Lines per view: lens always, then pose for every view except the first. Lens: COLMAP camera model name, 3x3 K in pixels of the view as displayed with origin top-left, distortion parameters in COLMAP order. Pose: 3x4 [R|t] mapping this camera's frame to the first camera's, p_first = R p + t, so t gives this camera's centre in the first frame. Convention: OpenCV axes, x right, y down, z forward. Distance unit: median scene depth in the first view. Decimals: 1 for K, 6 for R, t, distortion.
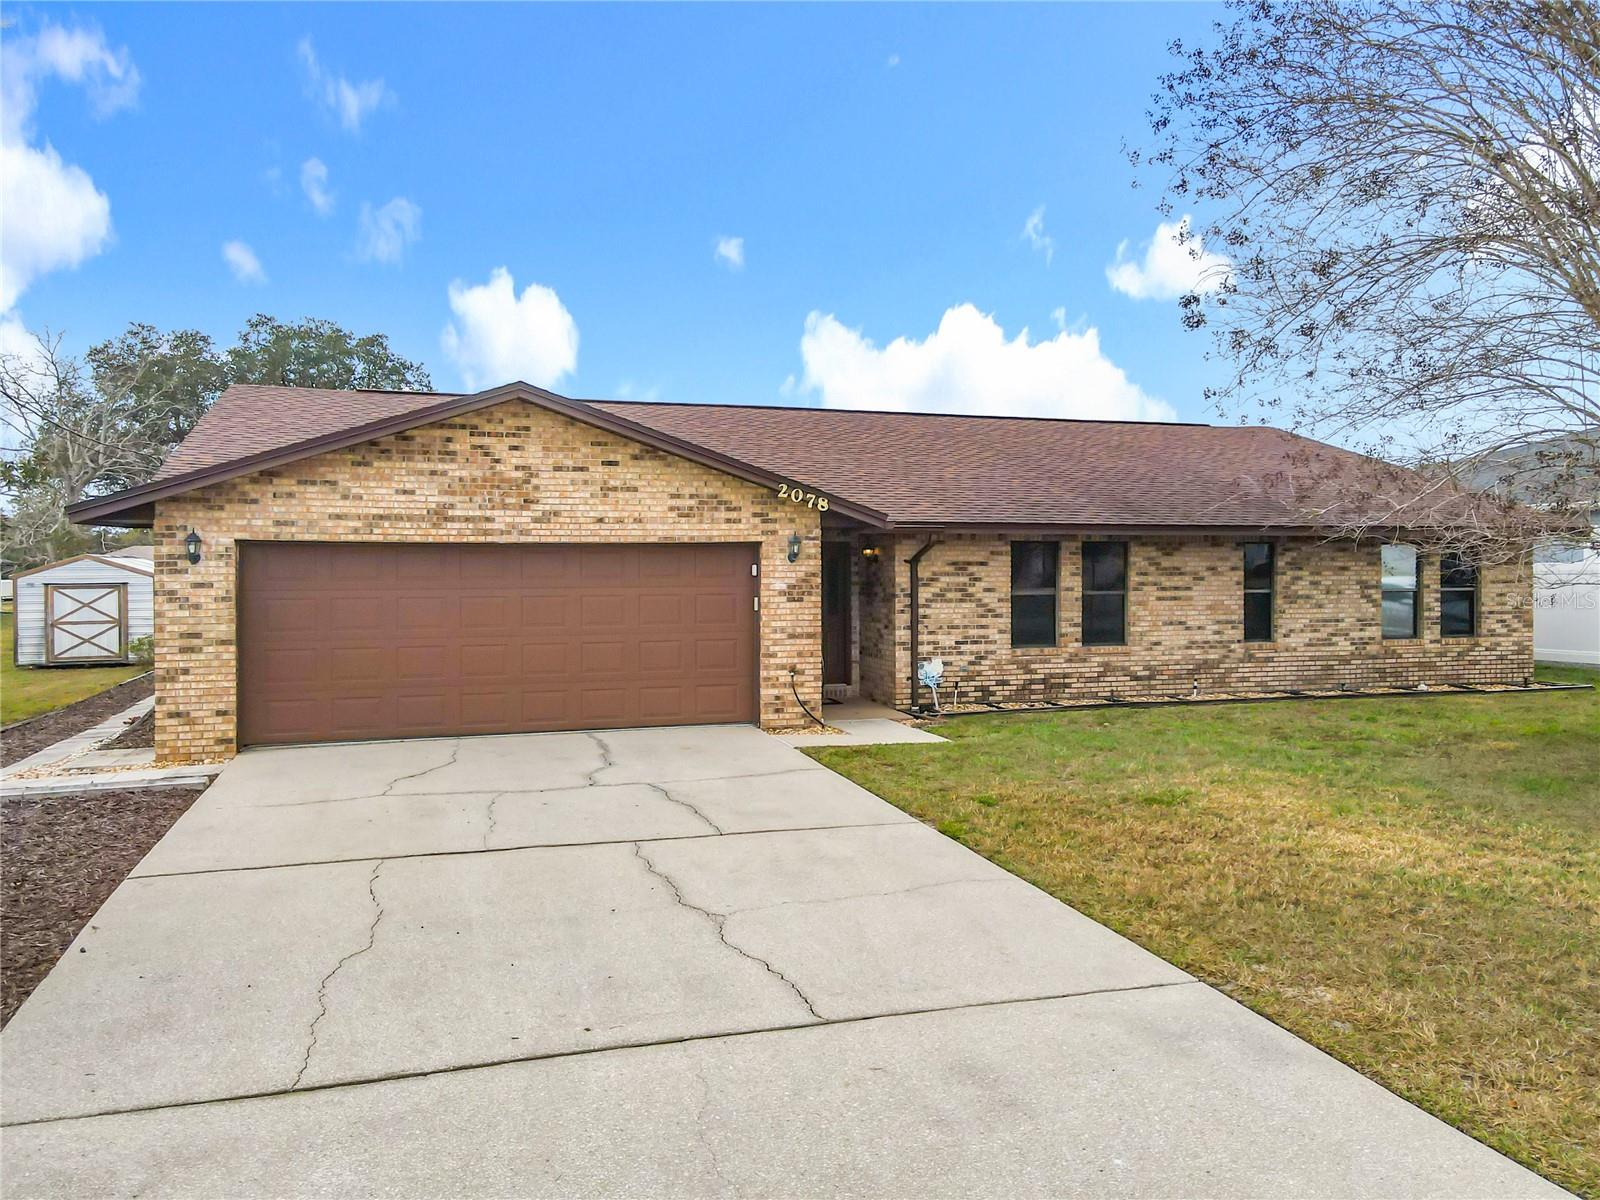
lens RADIAL K [[1189.1, 0, 797.2], [0, 1189.1, 593.3], [0, 0, 1]] dist [0.020419, 0.004933]
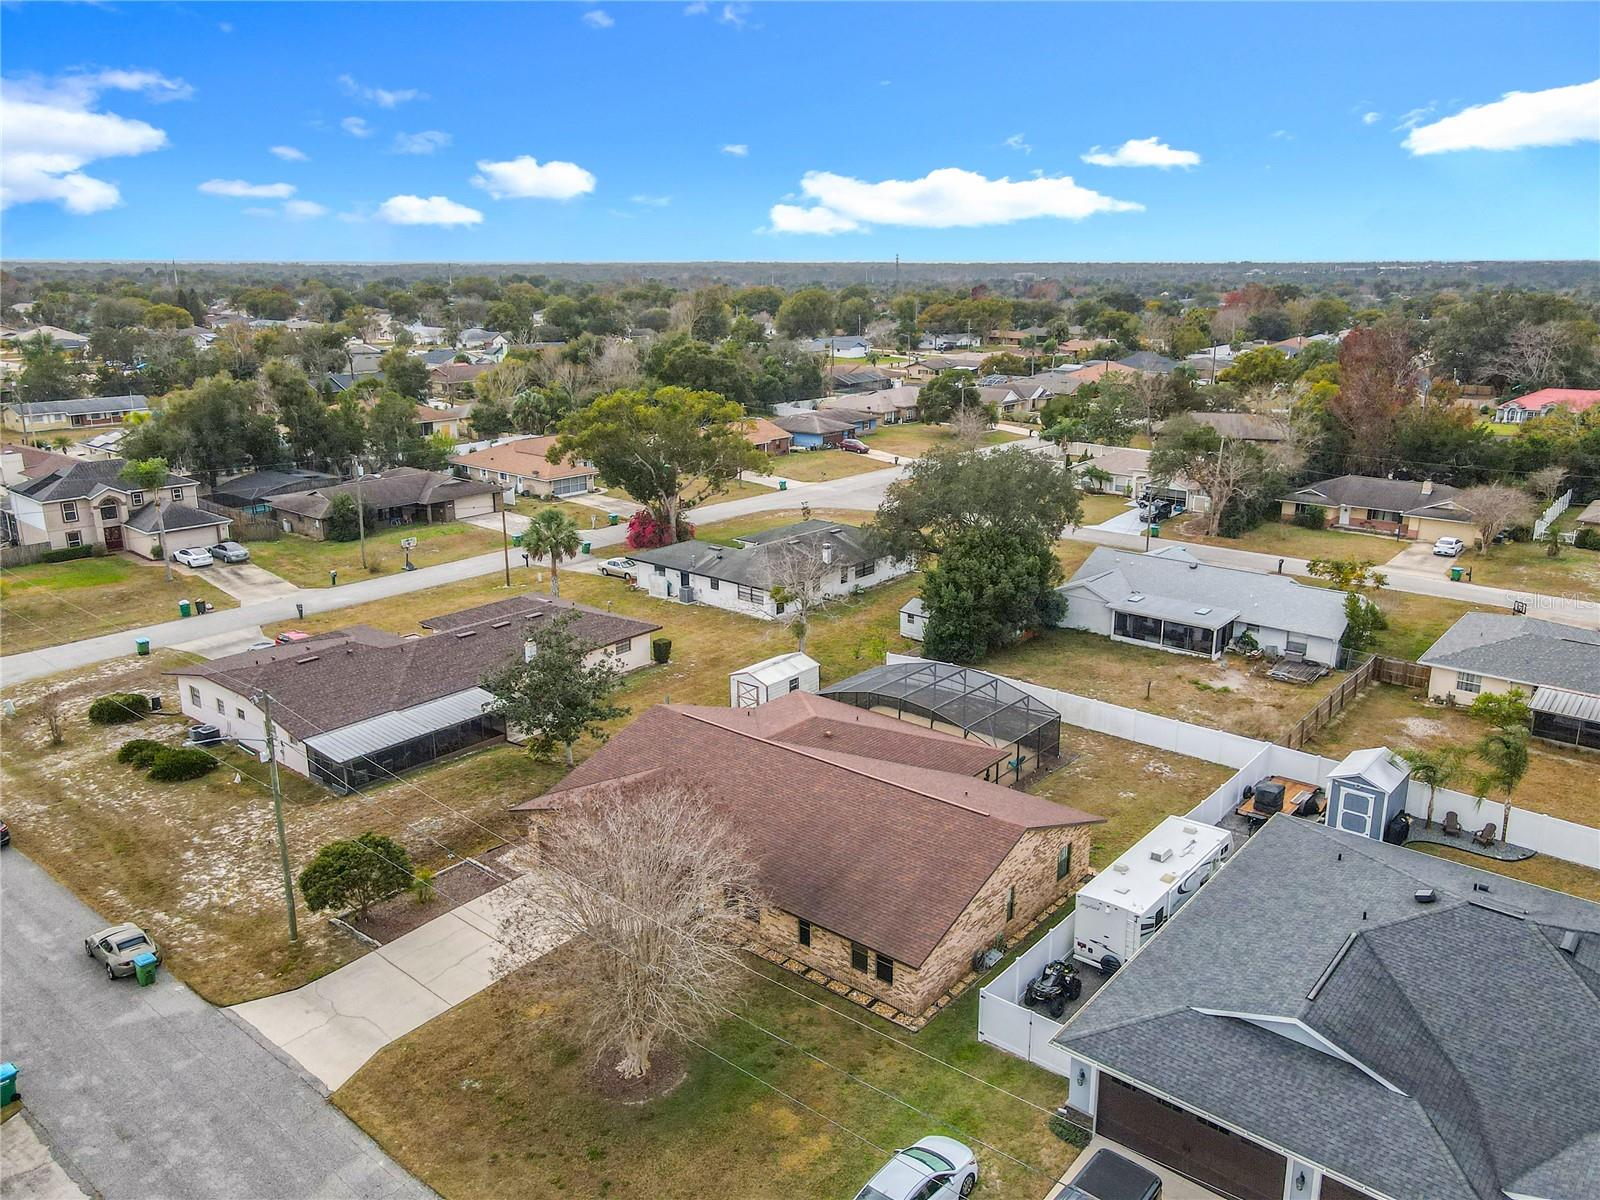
lens RADIAL K [[1178.0, 0, 805.7], [0, 1178.0, 603.4], [0, 0, 1]] dist [0.024651, 0.004915]
pose [[0.540568, 0.237885, -0.806968, 3.000417], [-0.020302, 0.962600, 0.270164, -1.788023], [0.841056, -0.129659, 0.525180, -0.280868]]
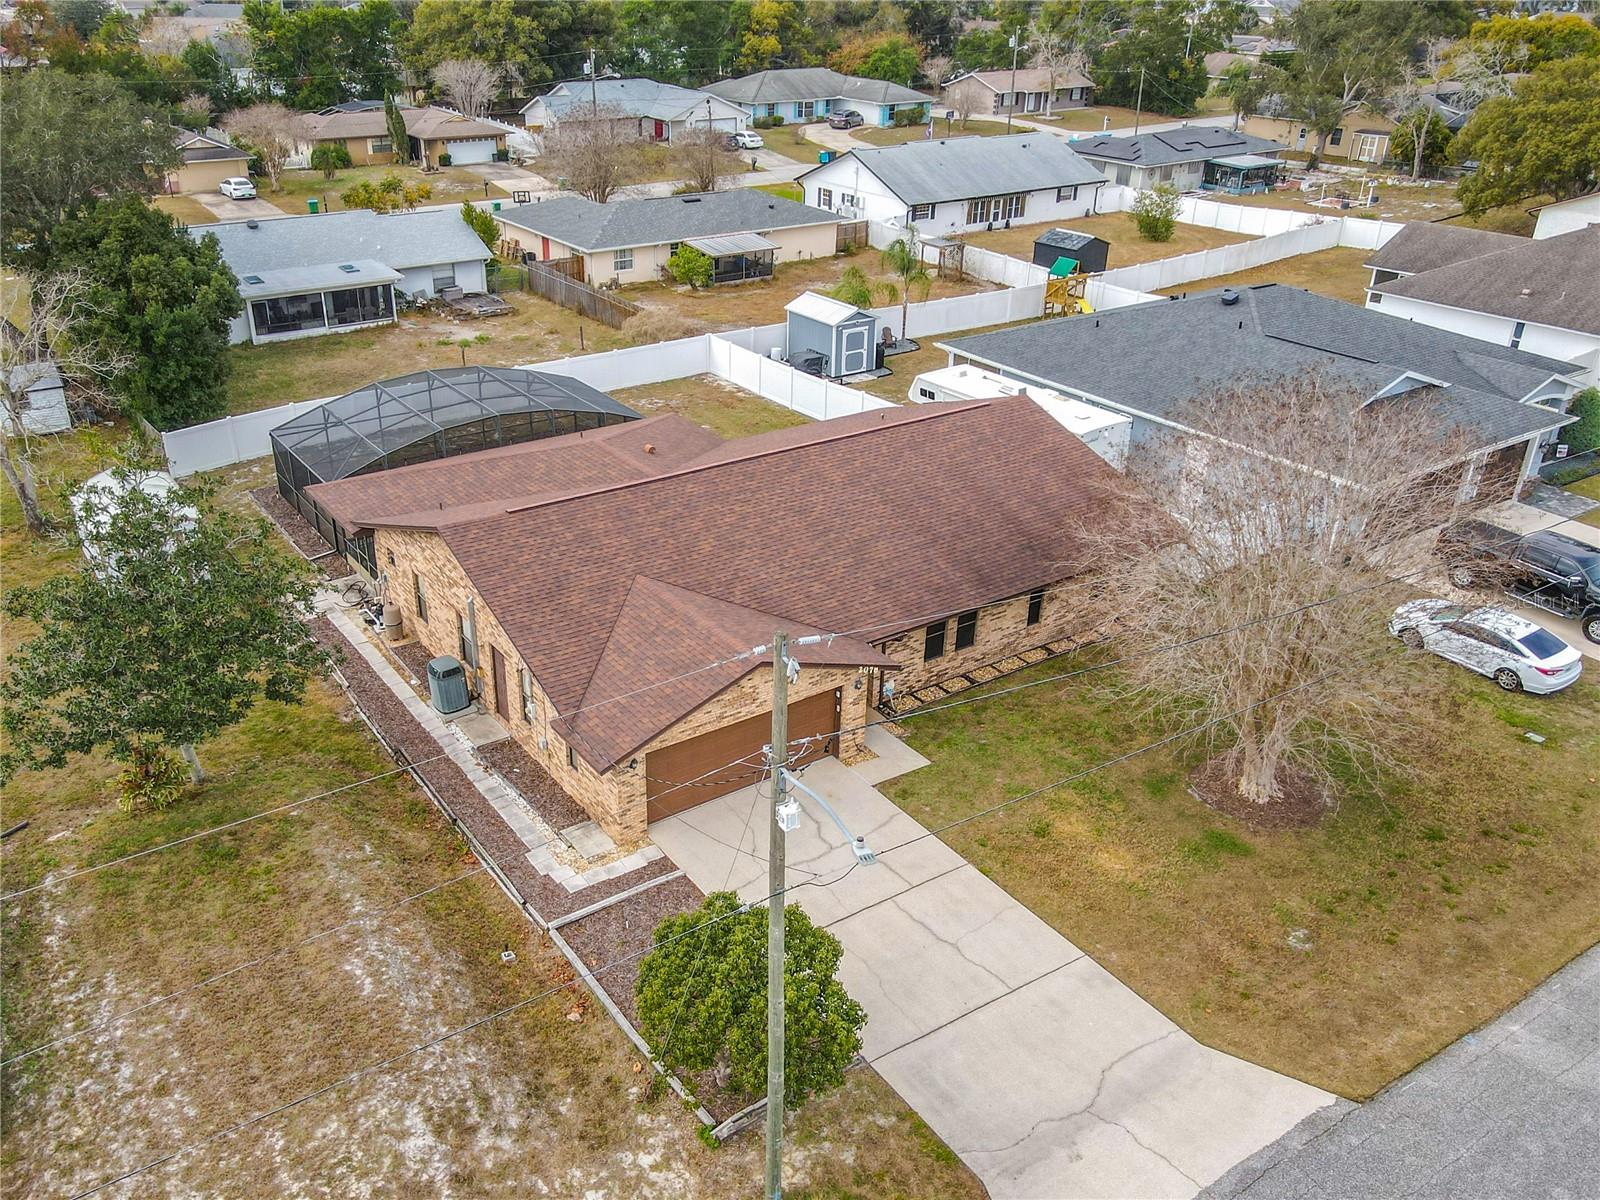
lens RADIAL K [[1327.9, 0, 737.9], [0, 1327.9, 632.6], [0, 0, 1]] dist [0.028005, 0.011167]
pose [[0.959788, -0.120636, 0.253482, -0.816519], [-0.004077, 0.896872, 0.442271, -1.196102], [-0.280695, -0.425520, 0.860316, -0.943557]]
